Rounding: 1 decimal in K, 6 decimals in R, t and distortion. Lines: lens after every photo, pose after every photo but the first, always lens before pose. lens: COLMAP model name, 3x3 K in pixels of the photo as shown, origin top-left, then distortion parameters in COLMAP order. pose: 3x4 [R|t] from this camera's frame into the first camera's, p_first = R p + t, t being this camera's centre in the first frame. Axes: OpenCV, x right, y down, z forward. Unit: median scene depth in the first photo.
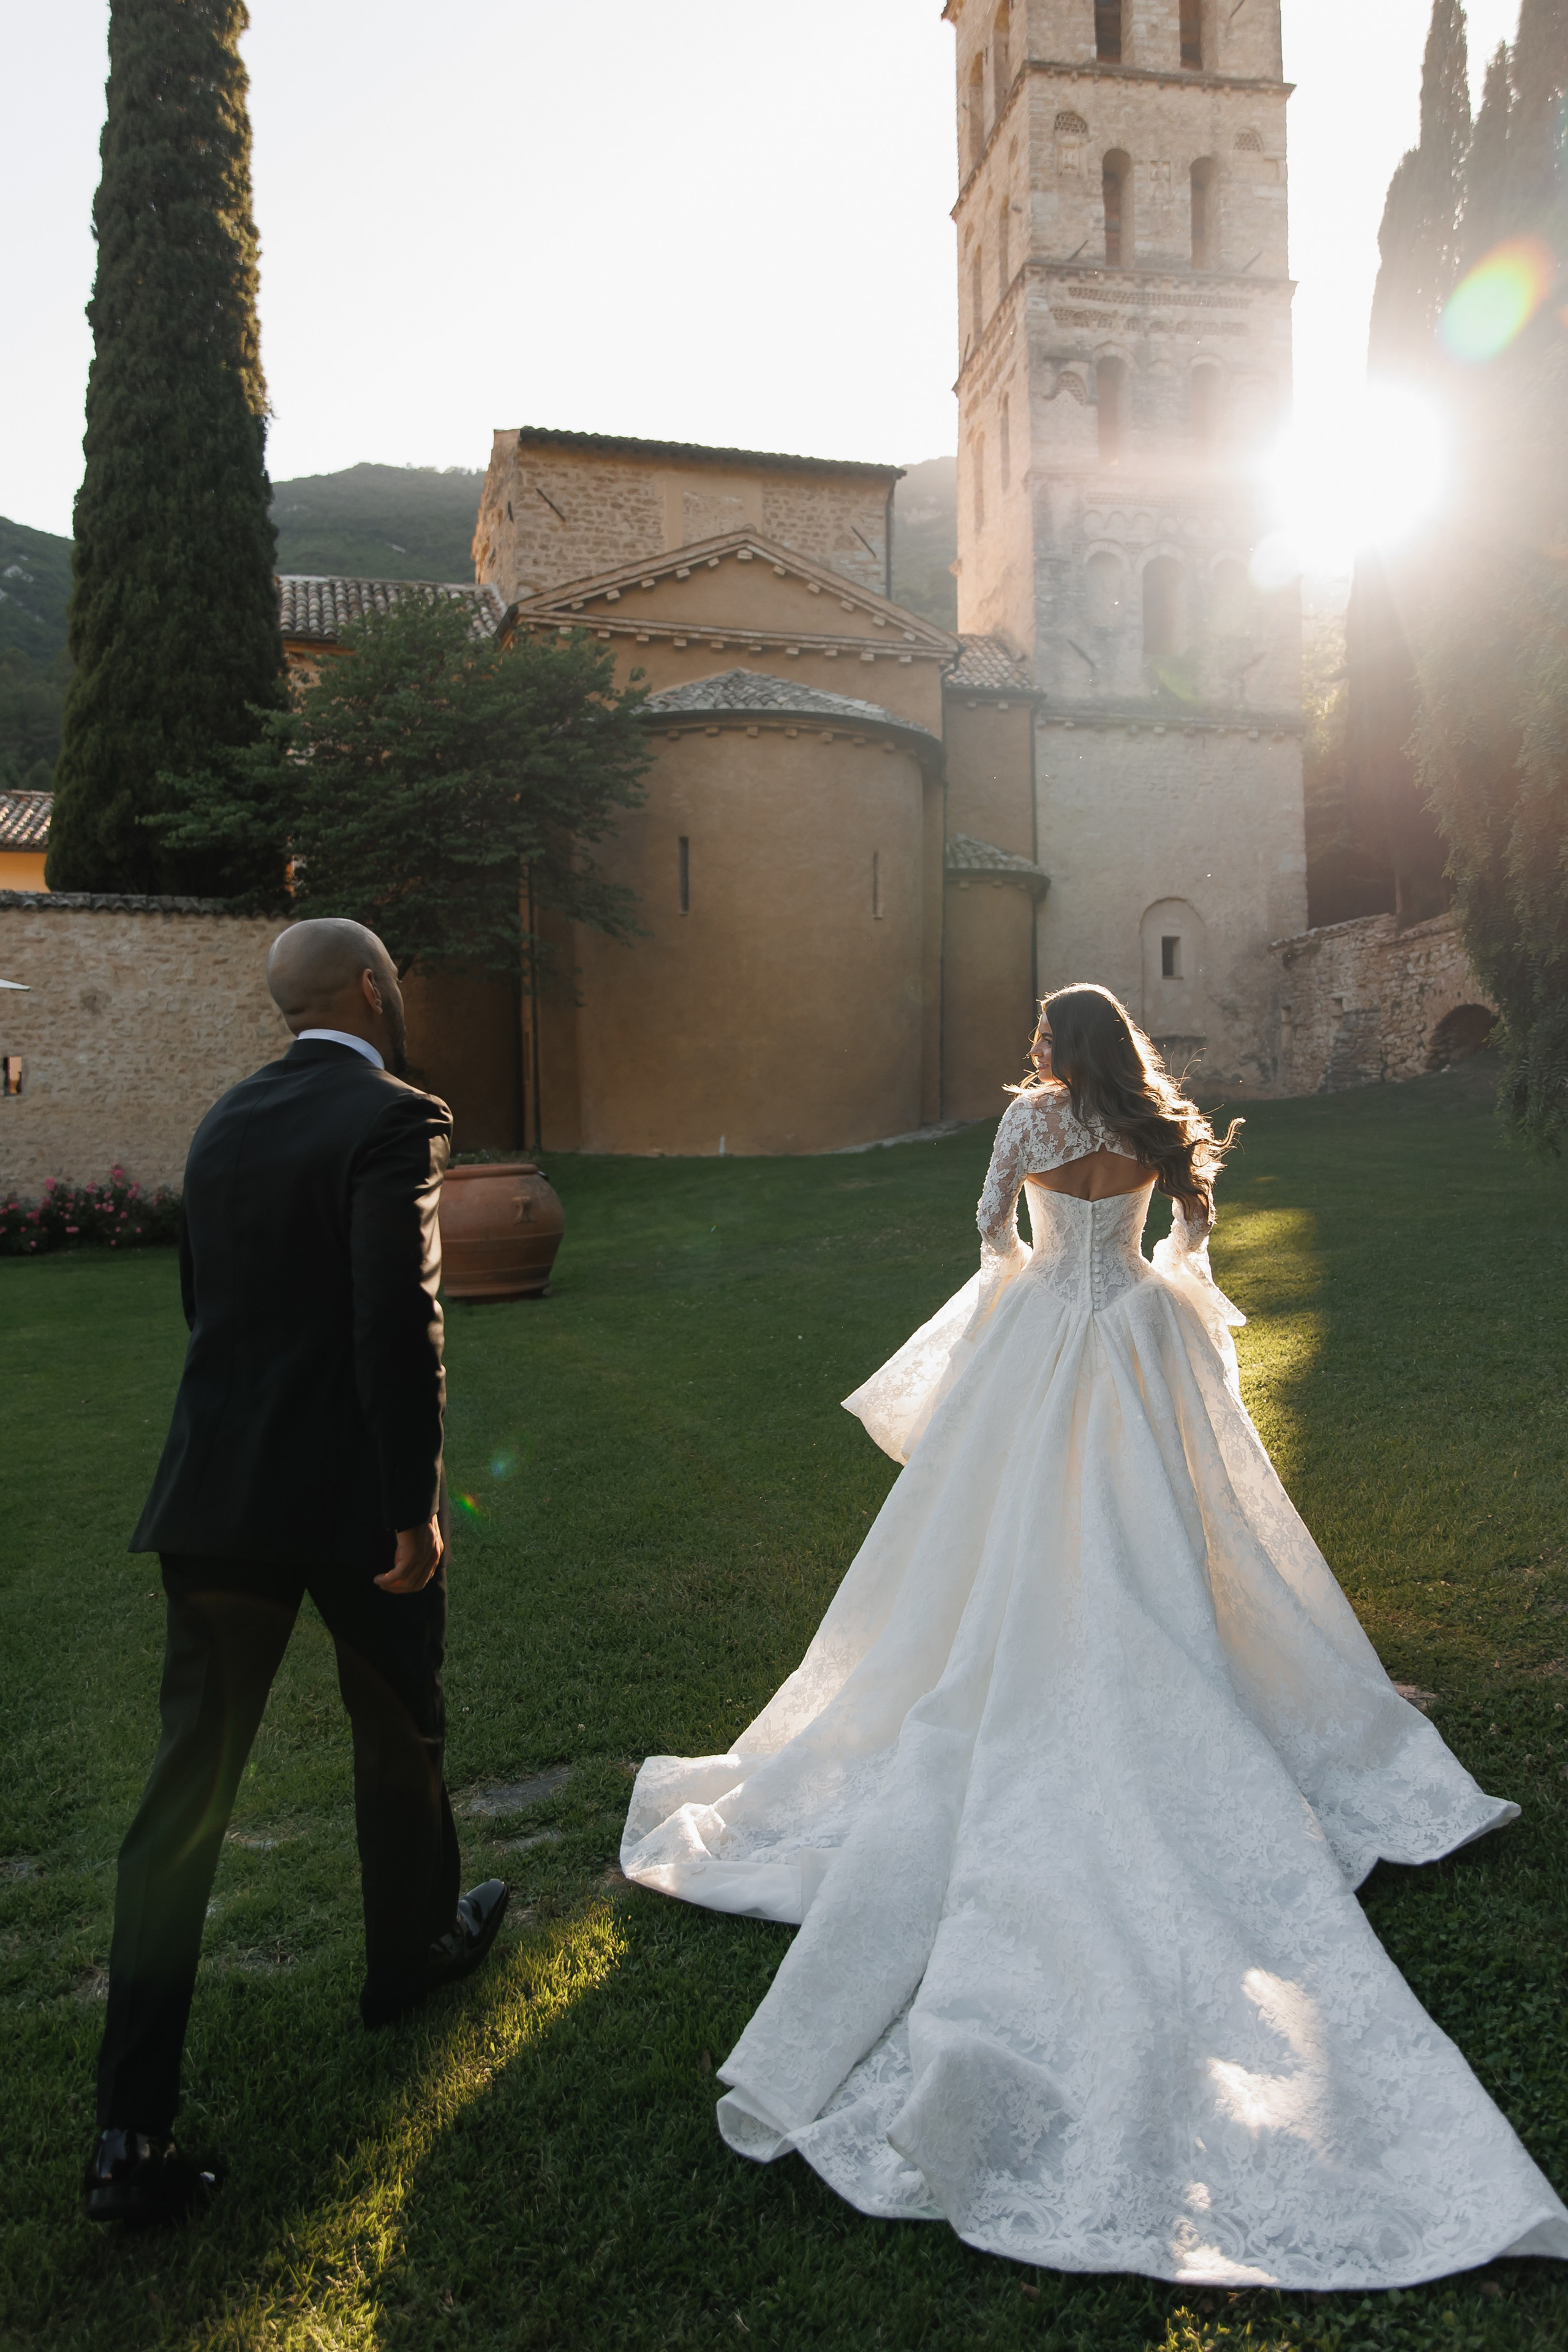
lens RADIAL K [[1764.1, 0, 816.6], [0, 1764.1, 1113.1], [0, 0, 1]] dist [0.005393, -0.002260]
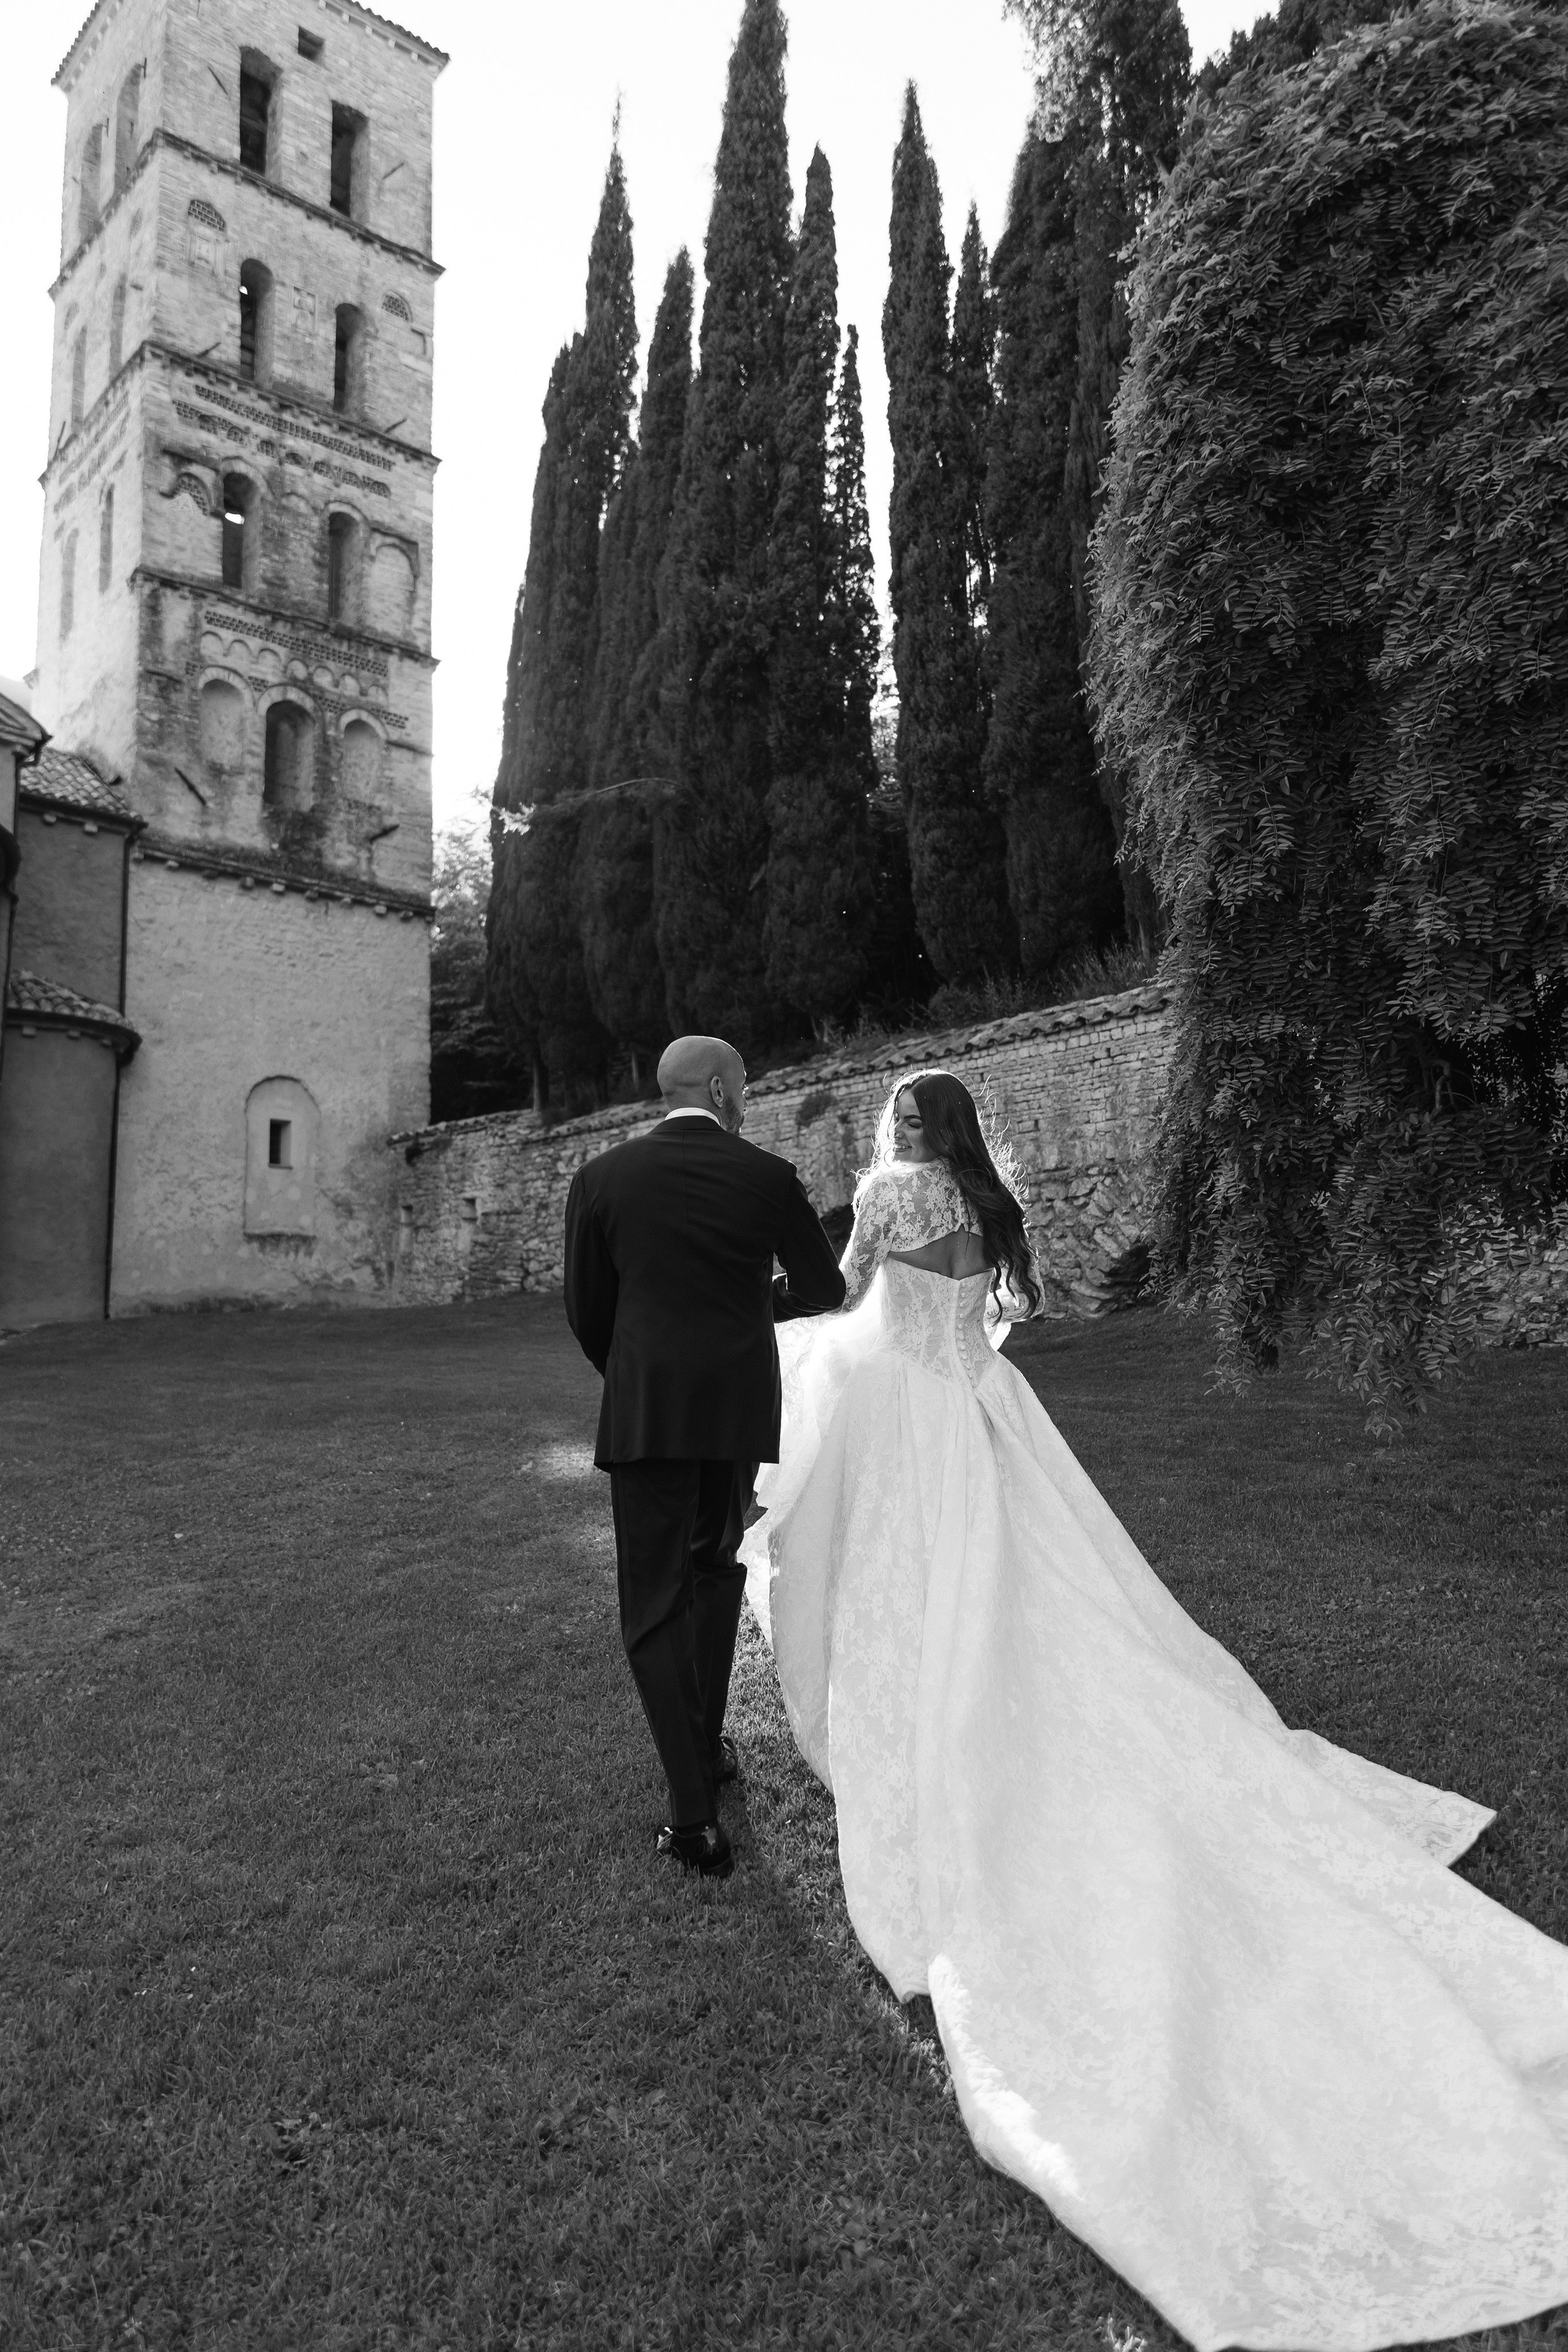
lens RADIAL K [[1585.3, 0, 777.7], [0, 1585.3, 1169.9], [0, 0, 1]] dist [0.011895, -0.016597]
pose [[0.851051, 0.065248, 0.521013, 0.001796], [-0.014451, 0.994784, -0.100975, 0.000832], [-0.524884, 0.078406, 0.847555, 0.211562]]
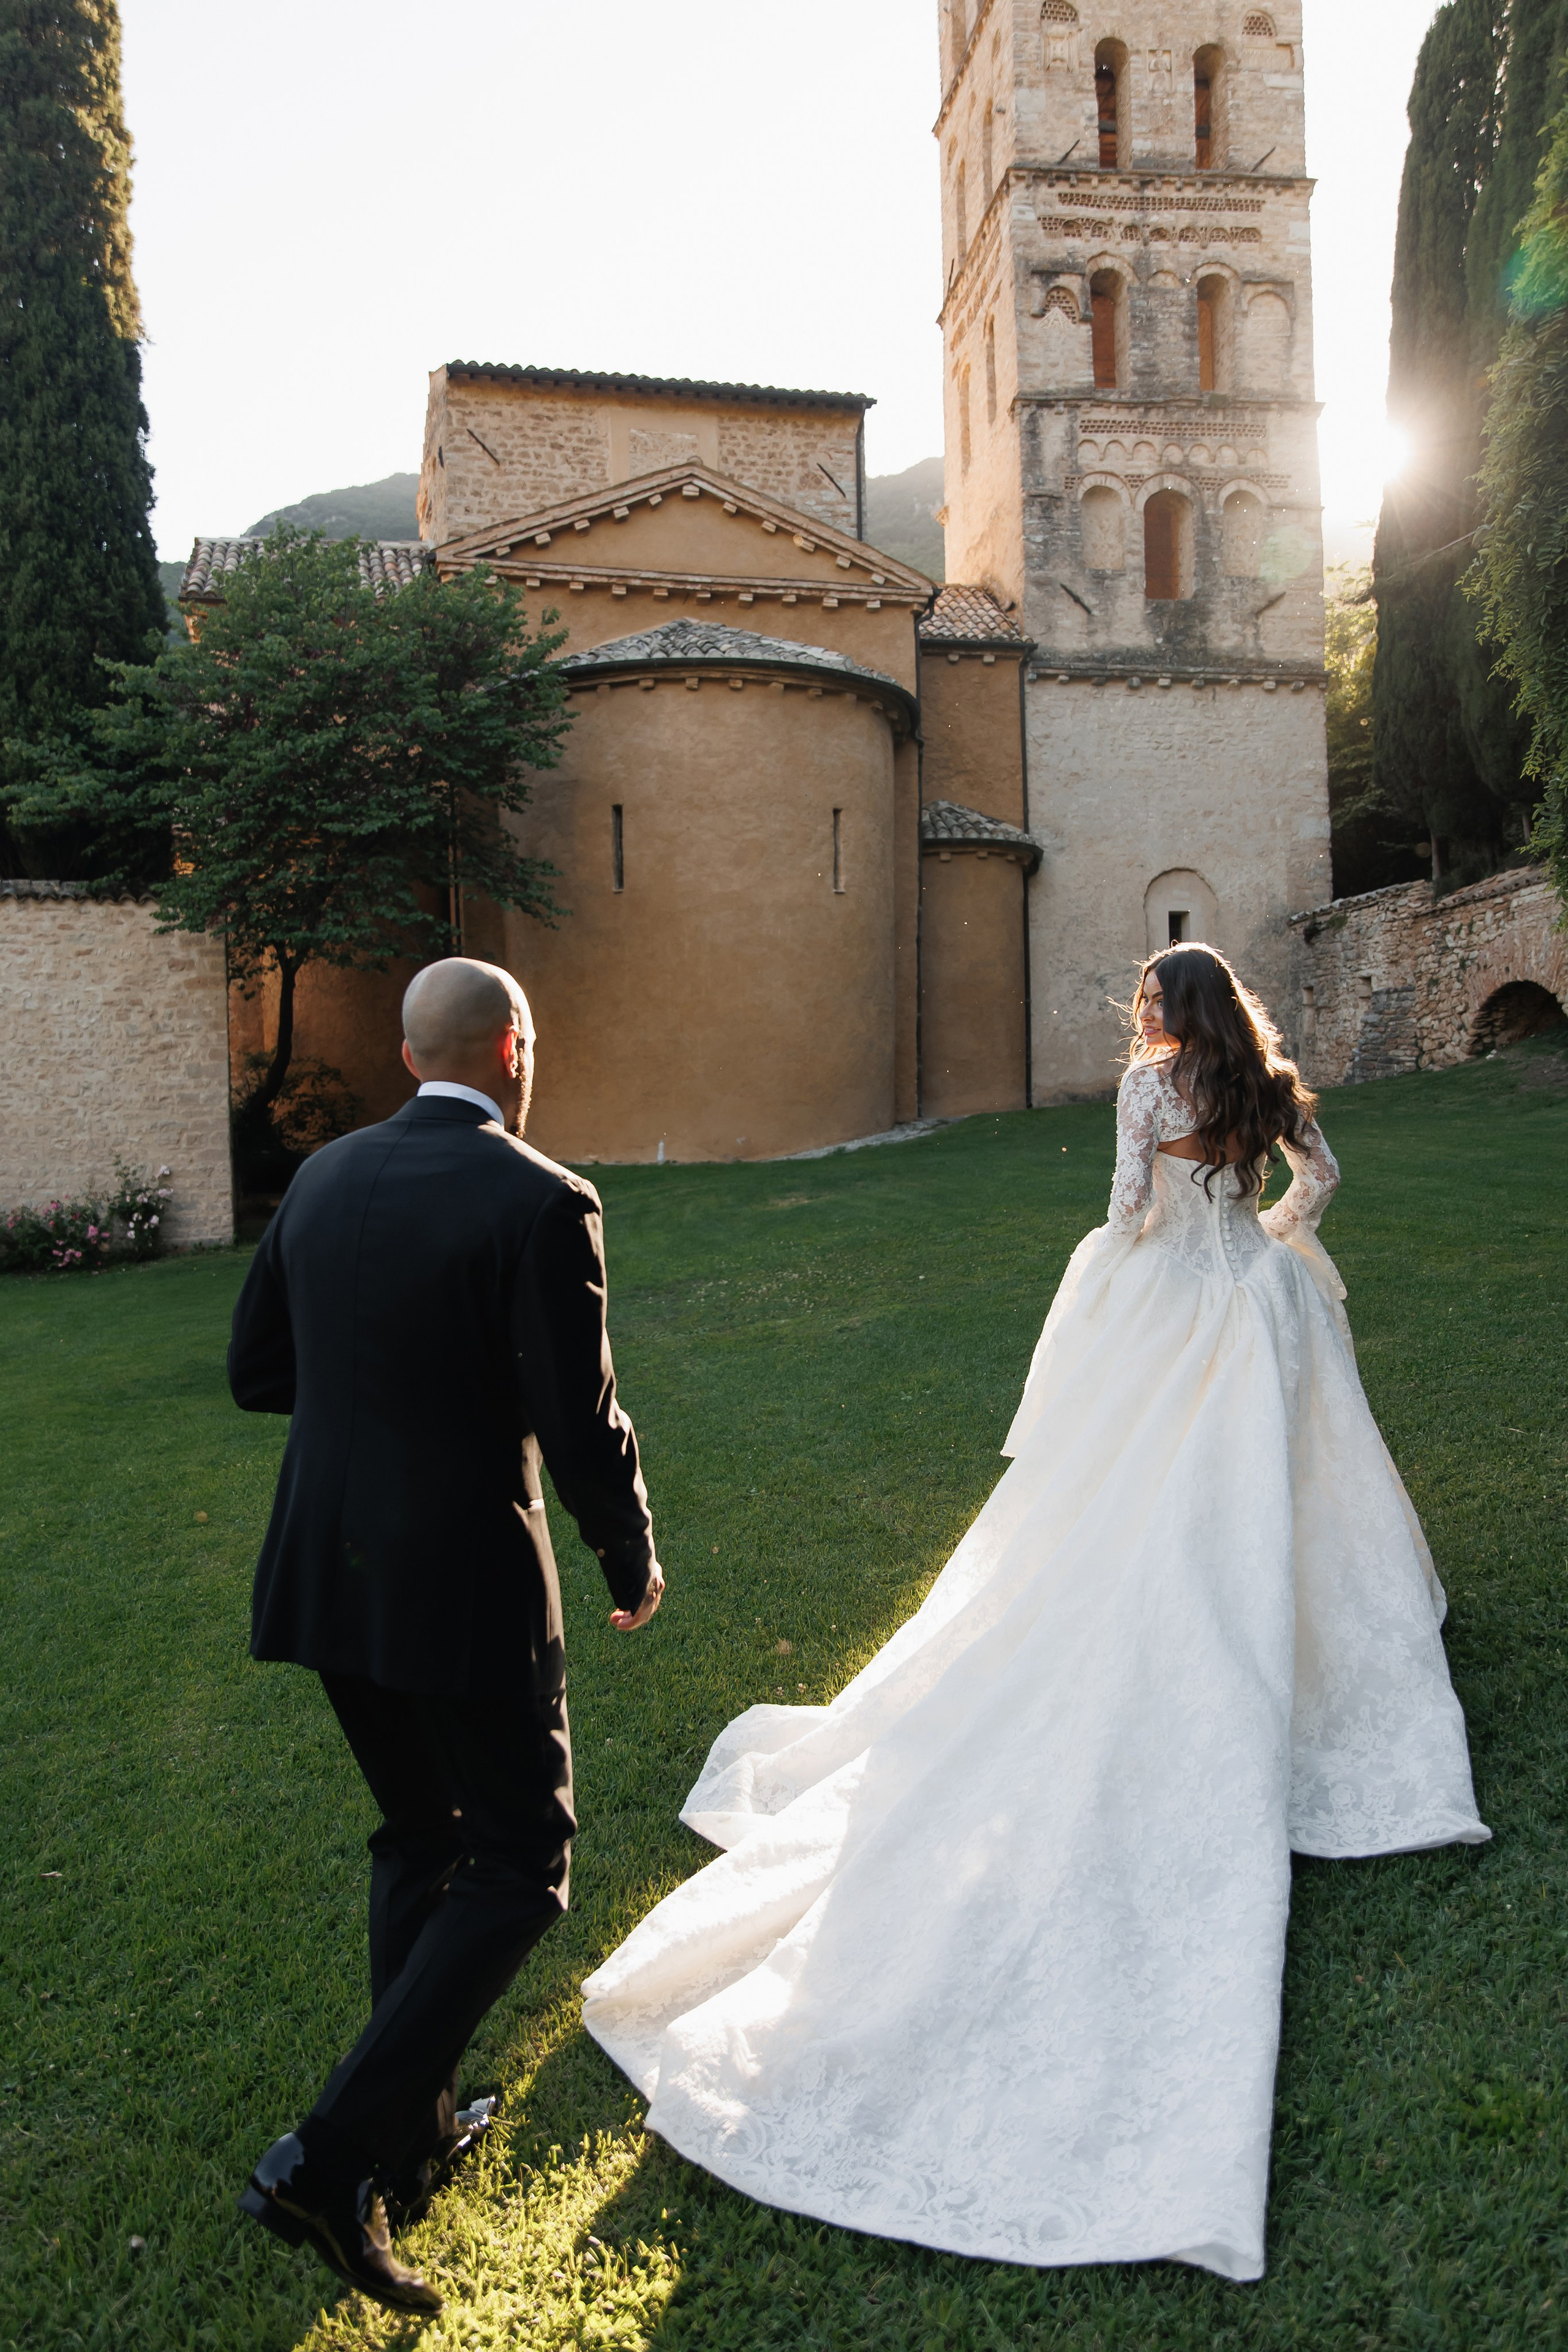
lens RADIAL K [[1730.1, 0, 751.2], [0, 1730.1, 1144.3], [0, 0, 1]] dist [-0.017320, 0.008031]
pose [[0.998363, -0.009963, -0.056314, 0.032193], [0.011310, 0.999656, 0.023664, -0.004396], [0.056059, -0.024262, 0.998133, 0.105963]]
